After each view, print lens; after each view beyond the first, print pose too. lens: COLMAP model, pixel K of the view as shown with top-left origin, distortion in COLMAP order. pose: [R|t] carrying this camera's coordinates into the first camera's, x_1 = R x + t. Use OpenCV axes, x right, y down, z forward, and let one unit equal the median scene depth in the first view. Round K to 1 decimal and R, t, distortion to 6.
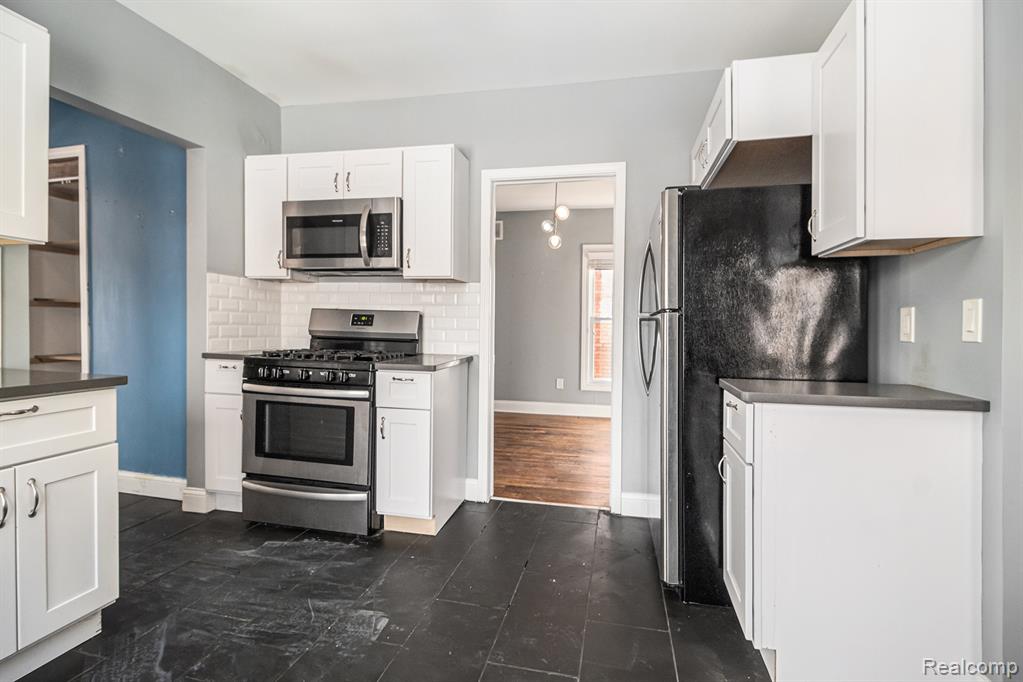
lens RADIAL K [[473.0, 0, 518.3], [0, 473.0, 328.8], [0, 0, 1]] dist [0.033762, -0.027723]
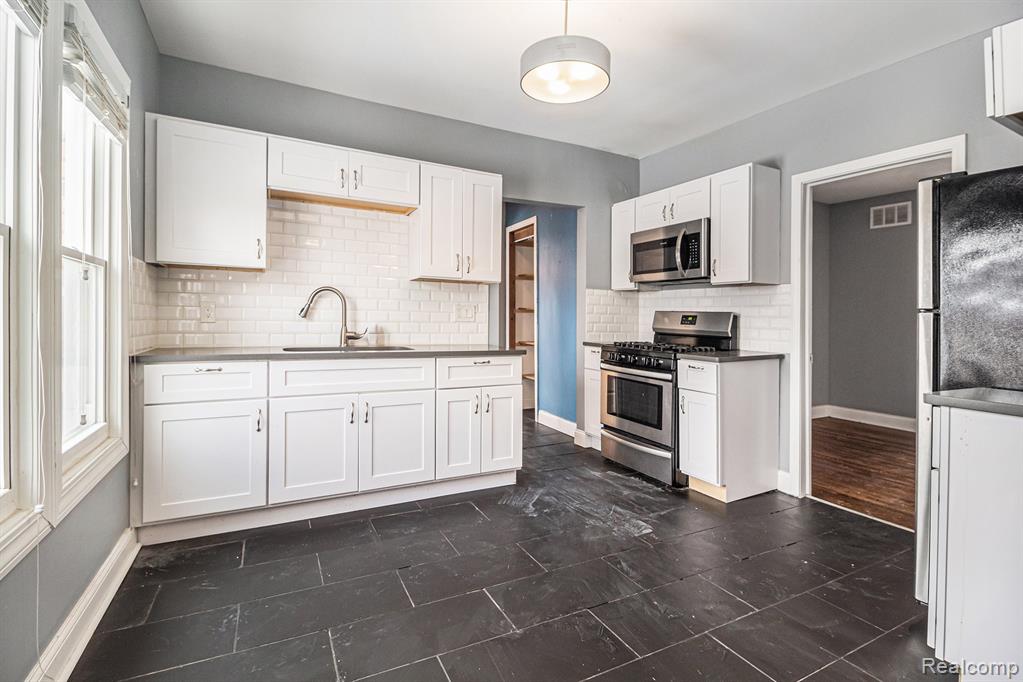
lens RADIAL K [[487.7, 0, 506.0], [0, 487.7, 328.7], [0, 0, 1]] dist [0.000000, 0.000136]
pose [[0.629772, 0.011726, -0.776691, 0.395218], [-0.010772, 0.999922, 0.006362, 0.001511], [0.776705, 0.004360, 0.629849, -0.175505]]
